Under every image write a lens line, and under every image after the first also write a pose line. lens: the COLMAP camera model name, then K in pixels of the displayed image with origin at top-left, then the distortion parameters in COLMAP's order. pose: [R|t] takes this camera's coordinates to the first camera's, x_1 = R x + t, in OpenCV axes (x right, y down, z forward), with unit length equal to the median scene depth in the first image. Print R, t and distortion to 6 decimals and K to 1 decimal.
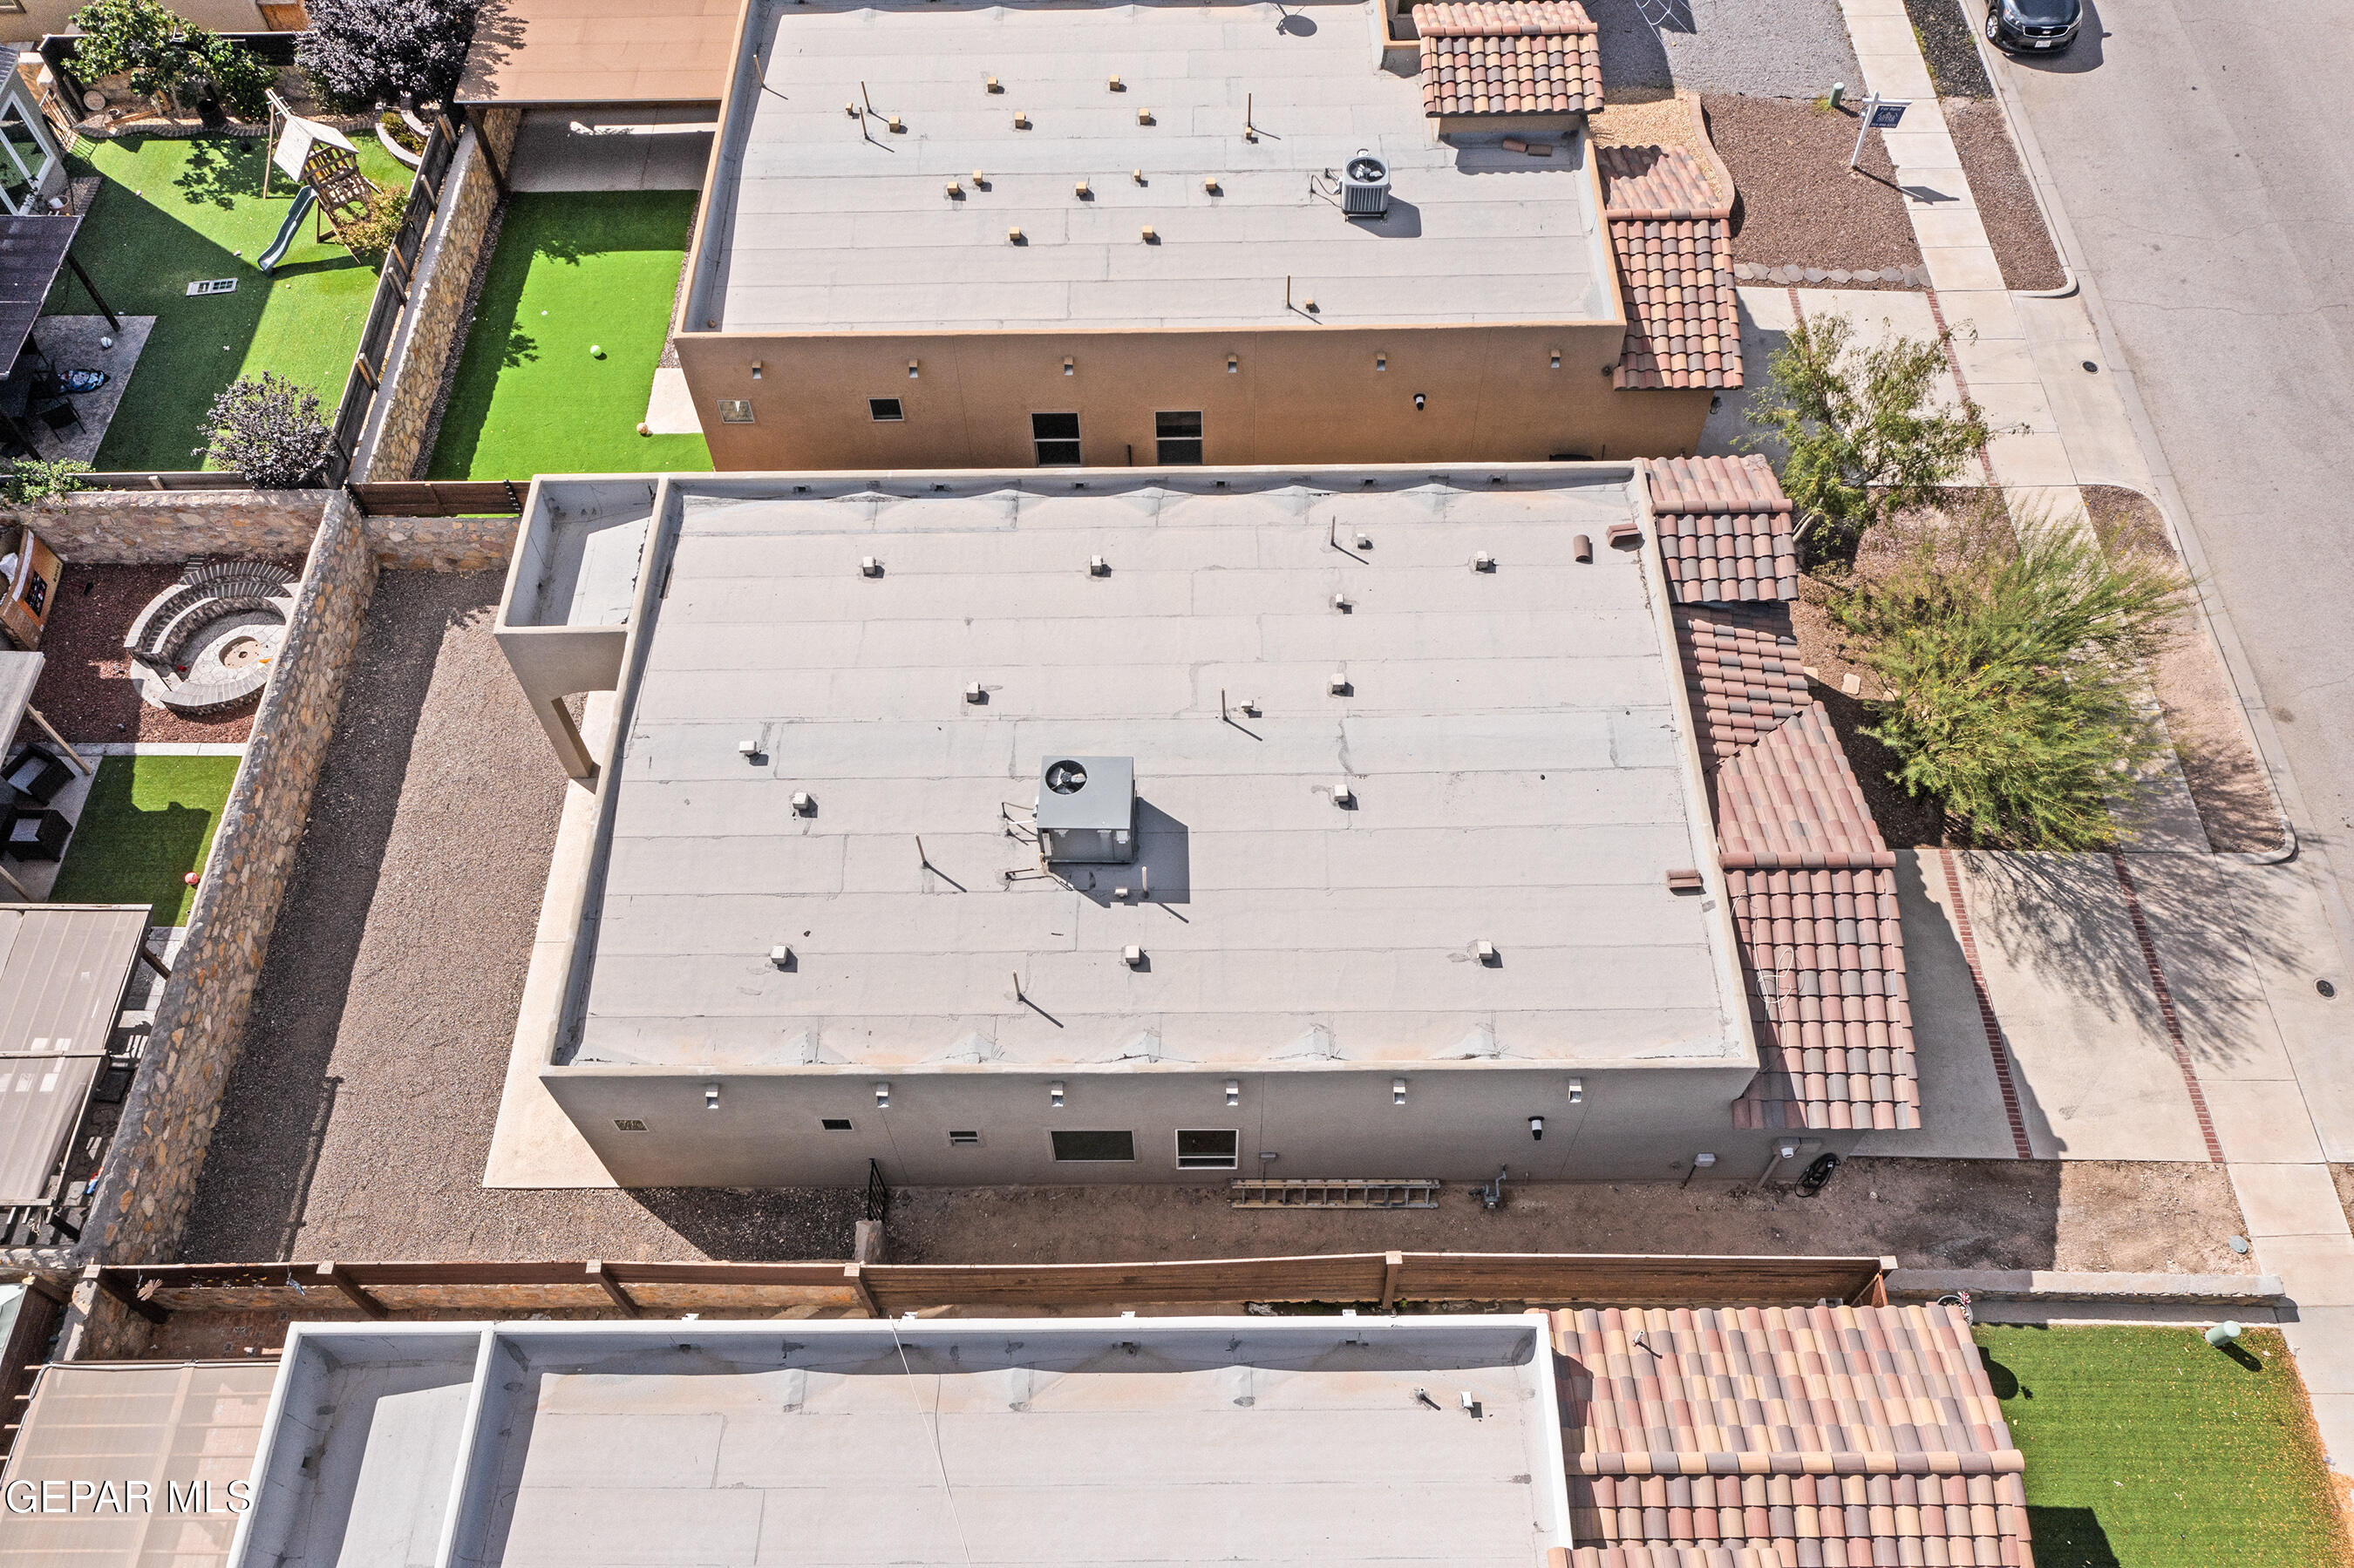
lens RADIAL K [[1879.9, 0, 1177.0], [0, 1879.9, 784.0], [0, 0, 1]] dist [-0.004722, -0.000075]
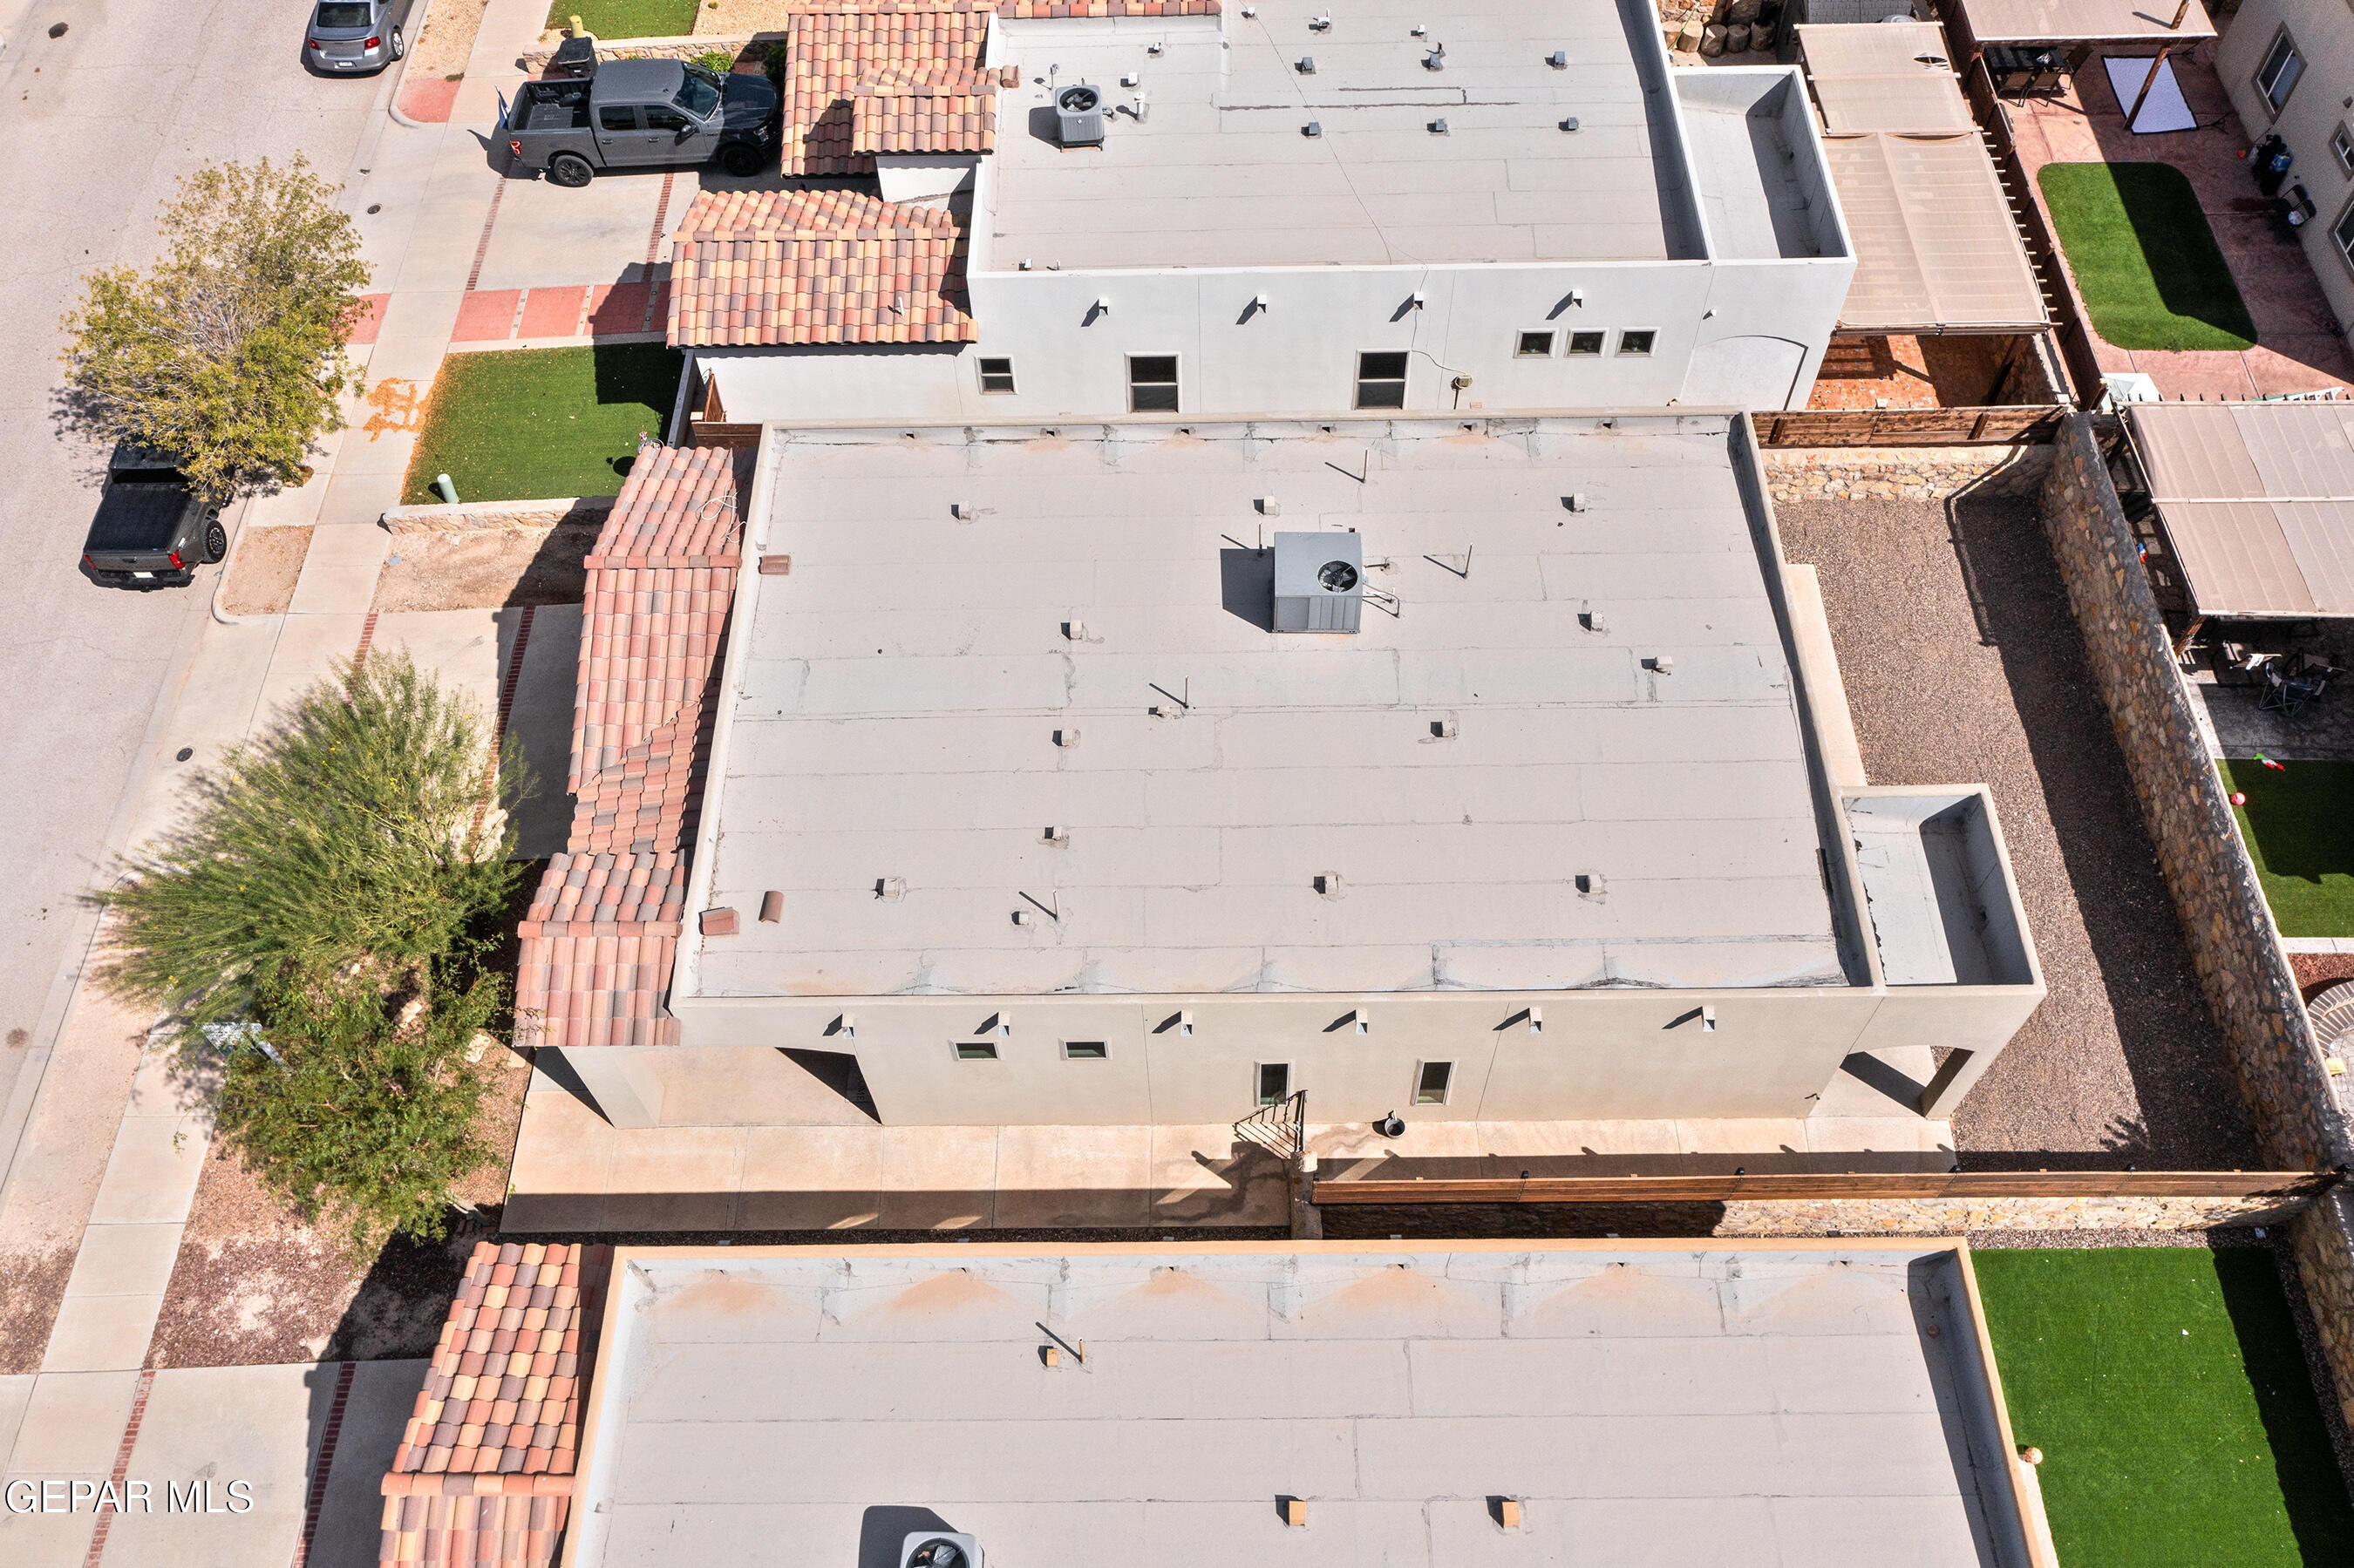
lens RADIAL K [[1879.9, 0, 1177.0], [0, 1879.9, 784.0], [0, 0, 1]] dist [-0.004722, -0.000075]
pose [[-0.999228, 0.028779, 0.026759, 0.005239], [0.013647, -0.384413, 0.923060, -0.903743], [0.036852, 0.922713, 0.383723, 0.625939]]
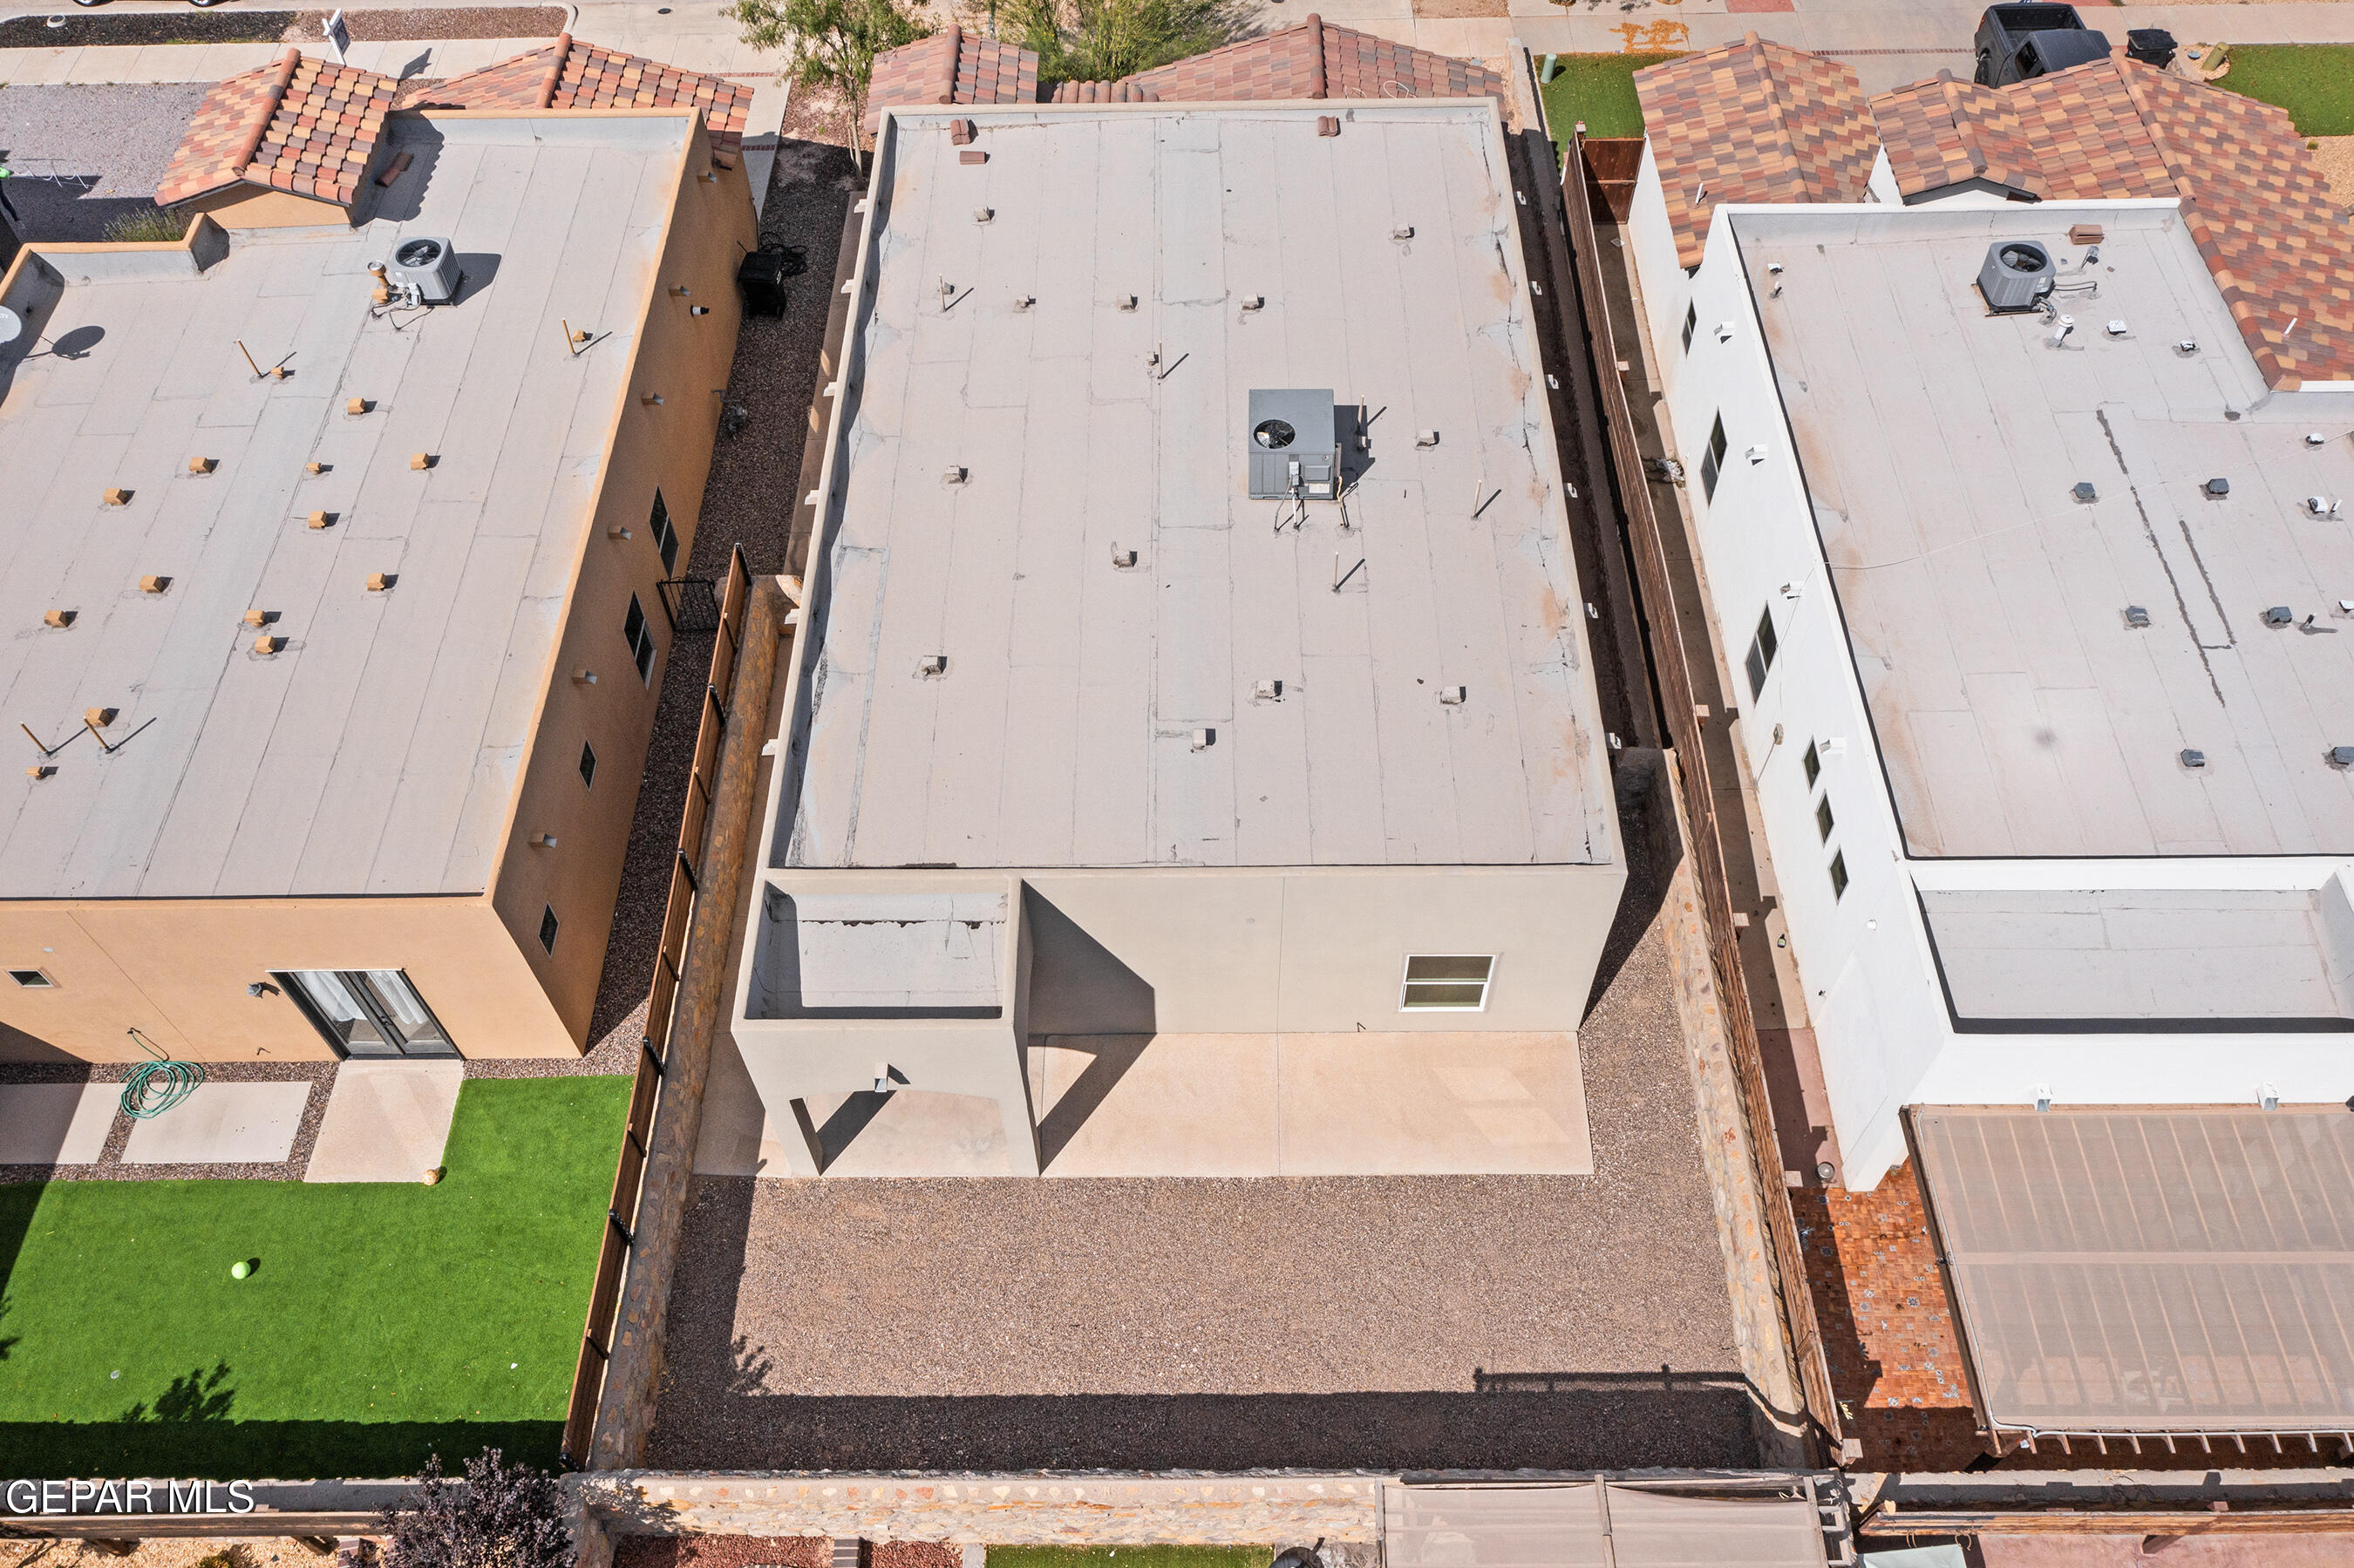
lens RADIAL K [[1879.9, 0, 1177.0], [0, 1879.9, 784.0], [0, 0, 1]] dist [-0.004722, -0.000075]
pose [[-0.000739, -0.794108, 0.607776, -0.726092], [0.844526, 0.324977, 0.425636, -0.368250], [-0.535514, 0.513597, 0.670405, 0.401308]]
